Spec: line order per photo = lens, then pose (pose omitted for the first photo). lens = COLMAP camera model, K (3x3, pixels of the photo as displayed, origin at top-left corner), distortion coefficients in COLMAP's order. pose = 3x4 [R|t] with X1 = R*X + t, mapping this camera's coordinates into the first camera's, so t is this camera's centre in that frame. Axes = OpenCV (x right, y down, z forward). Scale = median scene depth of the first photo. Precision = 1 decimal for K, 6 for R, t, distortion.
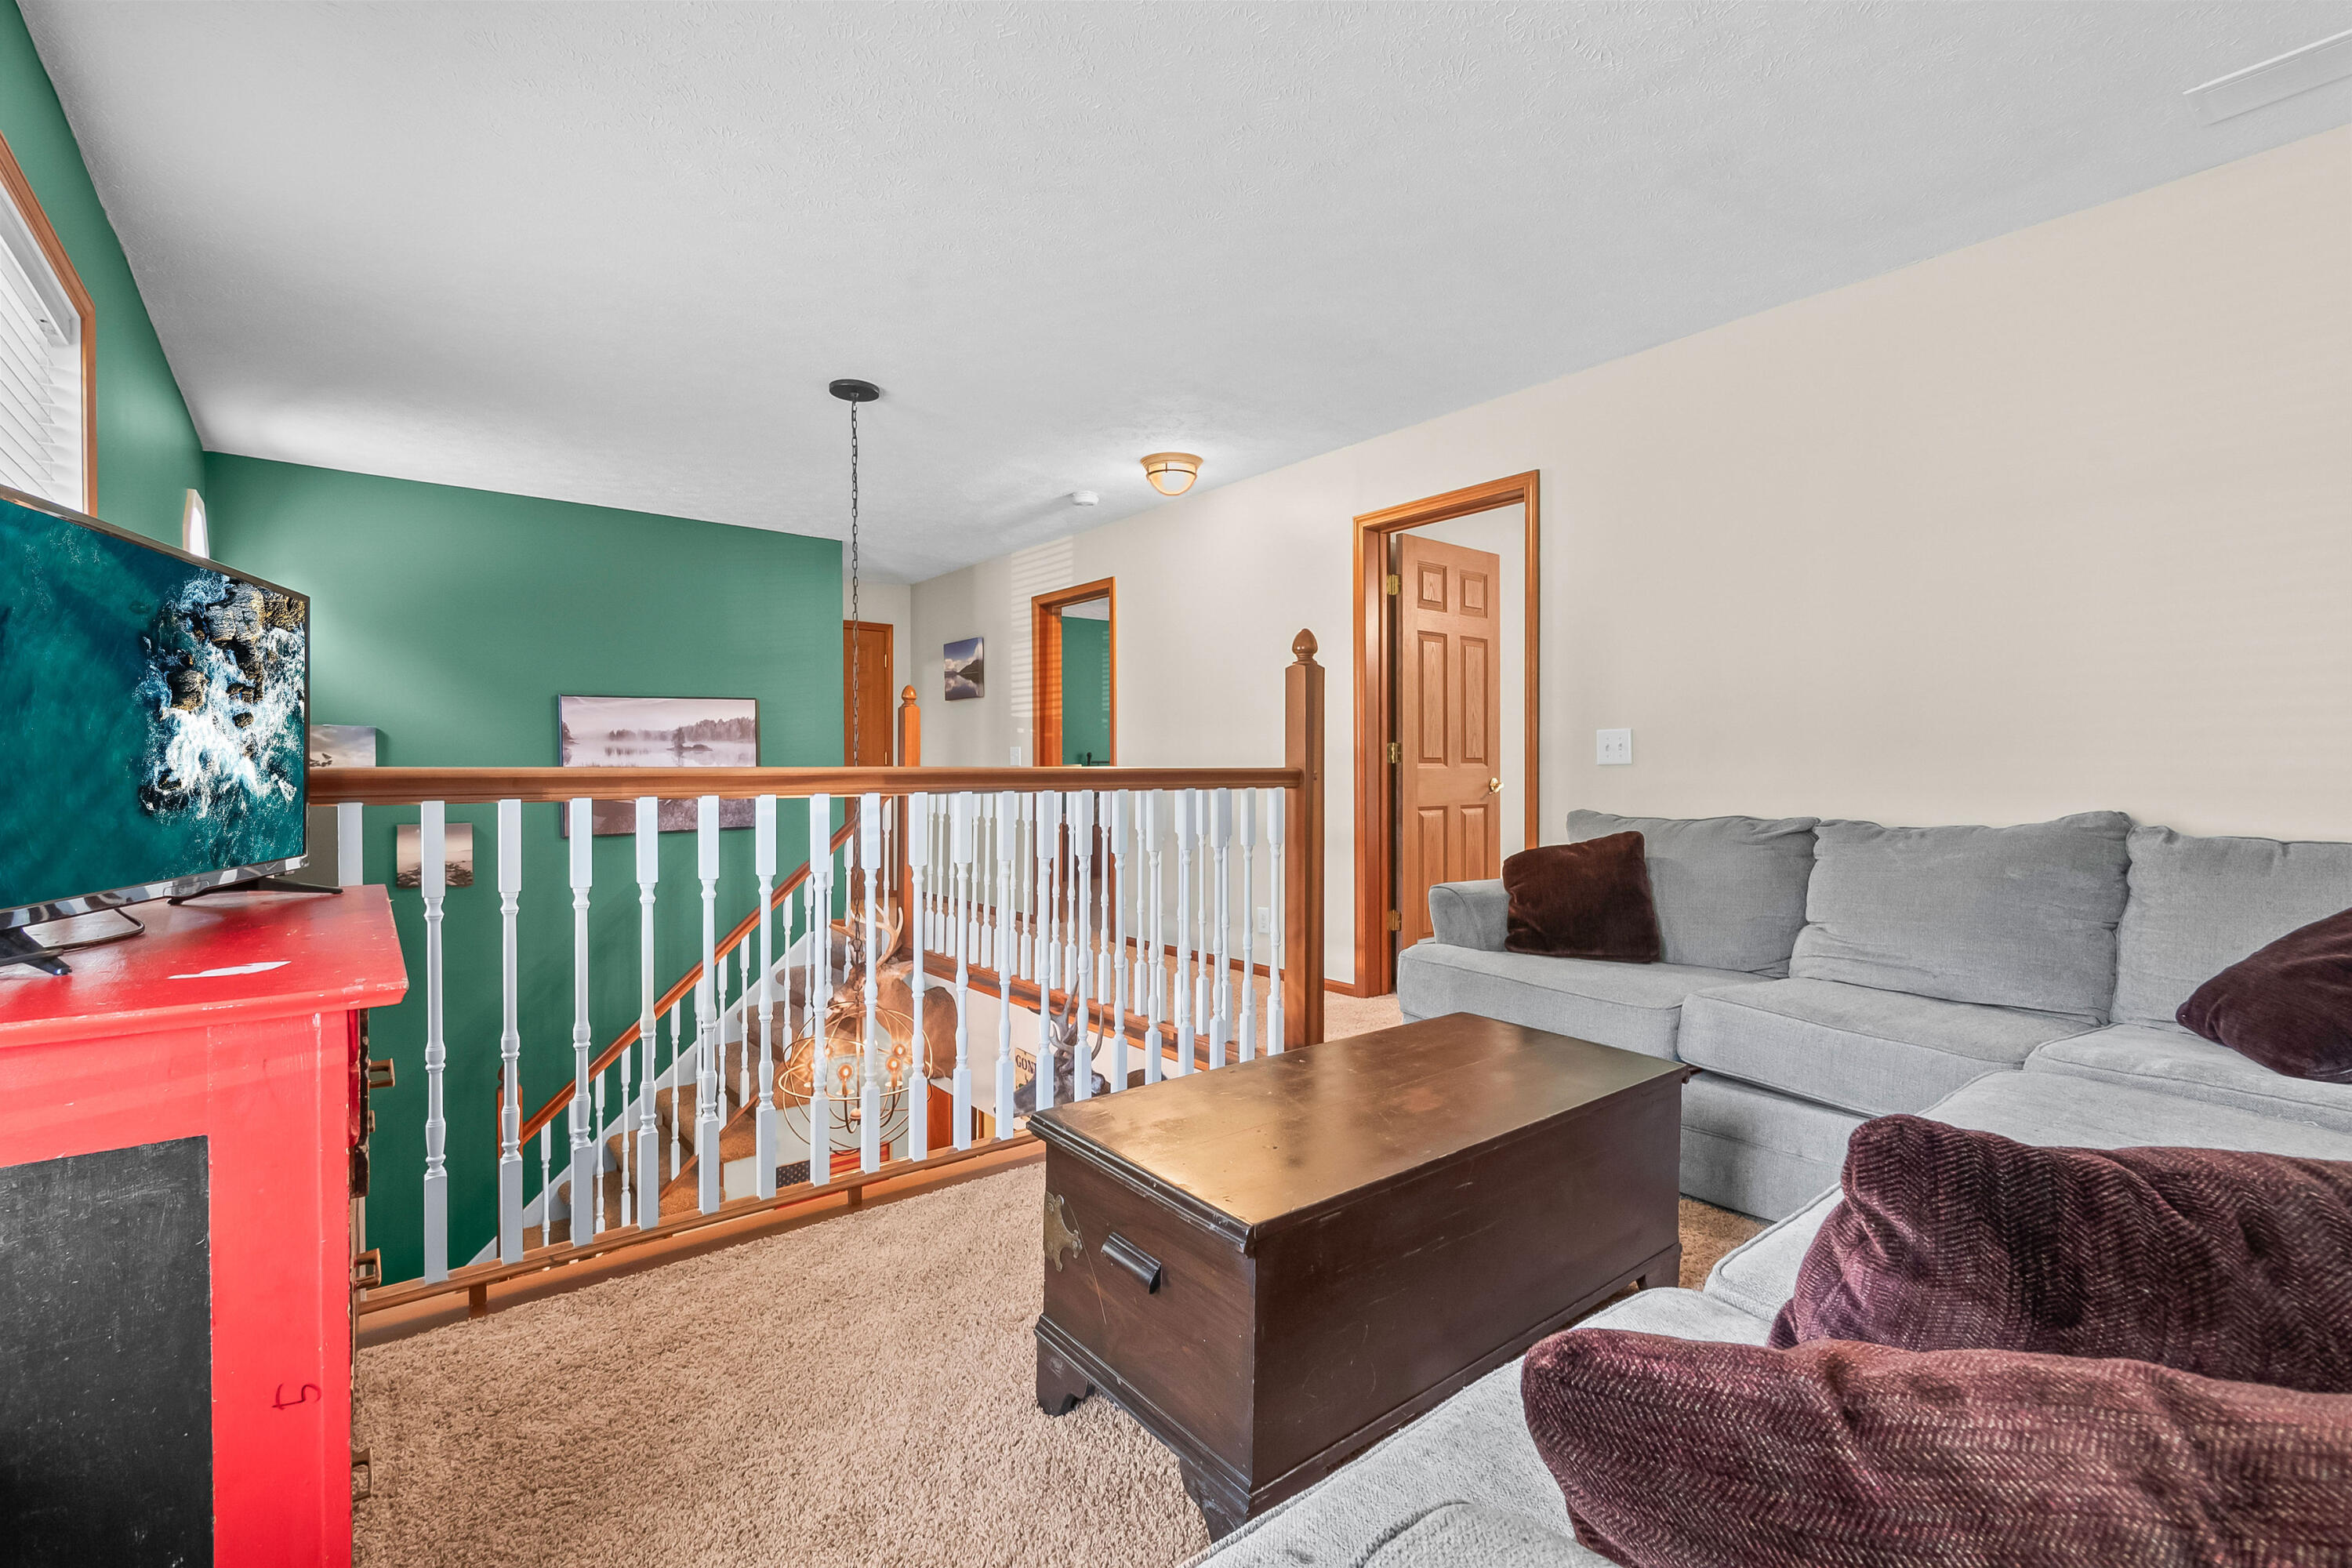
lens RADIAL K [[1041.3, 0, 1174.9], [0, 1041.3, 774.9], [0, 0, 1]] dist [0.003878, -0.002812]
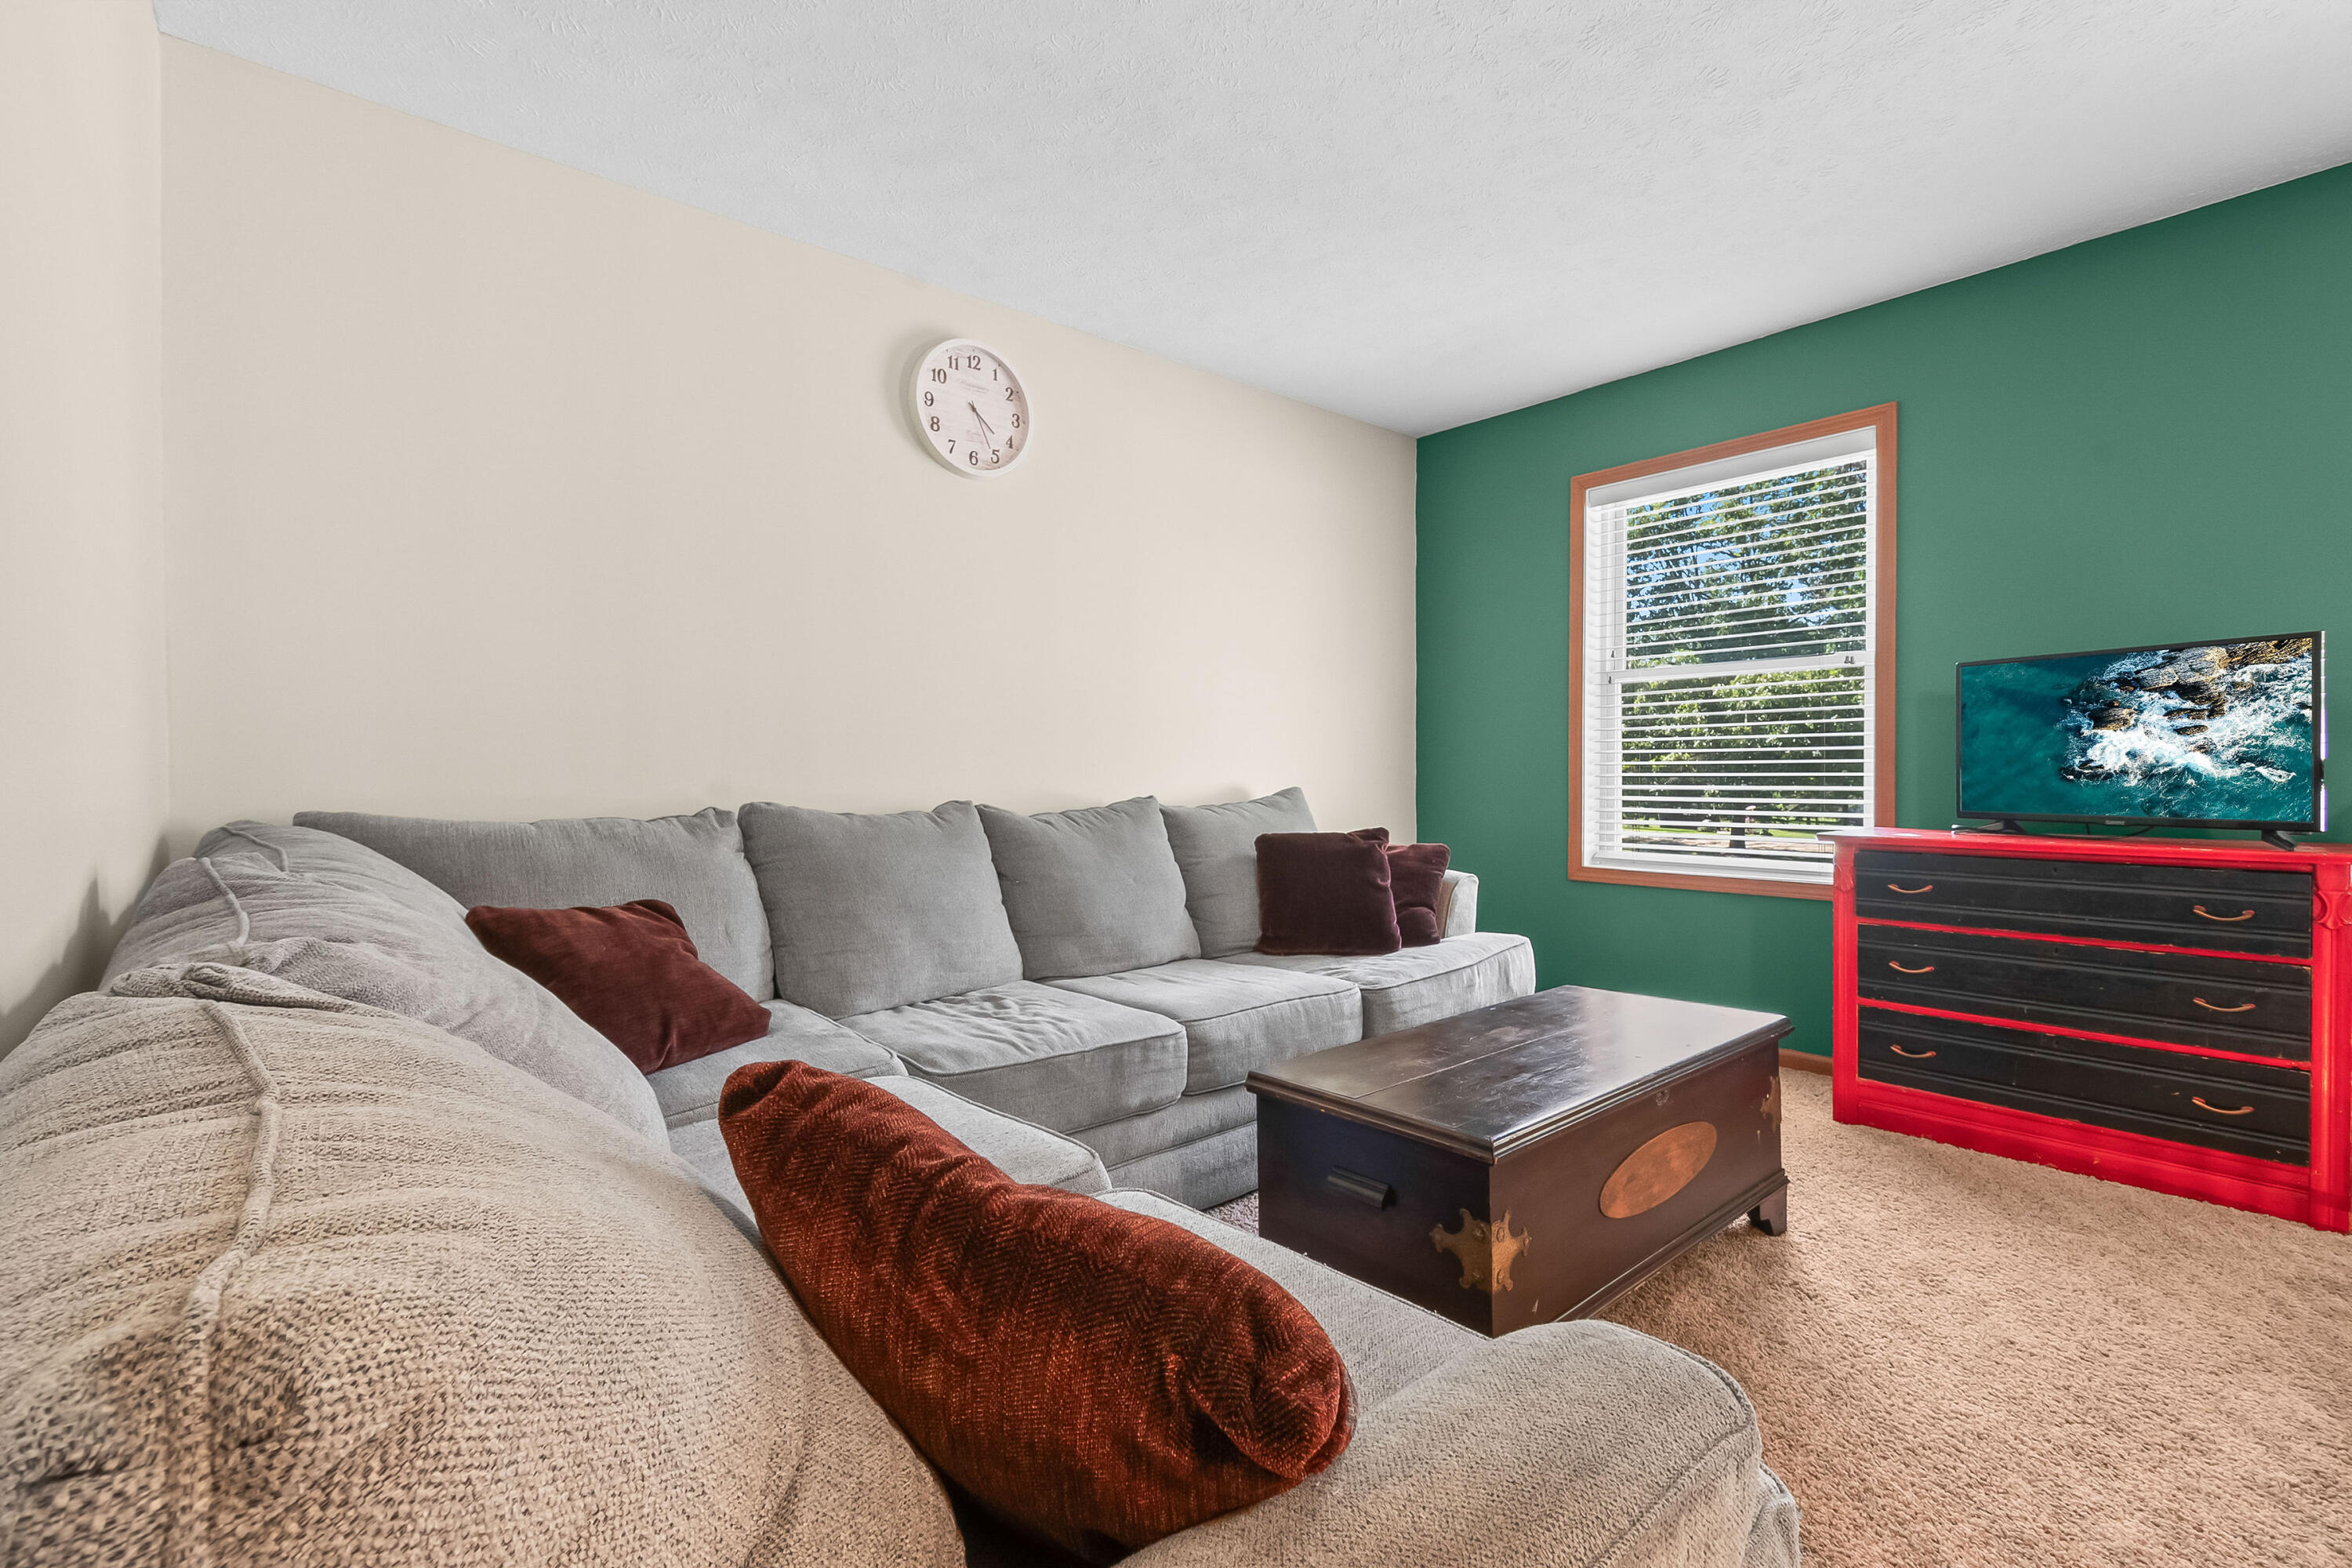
lens RADIAL K [[1041.3, 0, 1183.3], [0, 1041.3, 782.8], [0, 0, 1]] dist [0.003878, -0.002812]
pose [[-0.999116, 0.006202, -0.041576, 0.901453], [0.005019, 0.999581, 0.028515, -0.028159], [0.041735, 0.028281, -0.998728, 2.979708]]
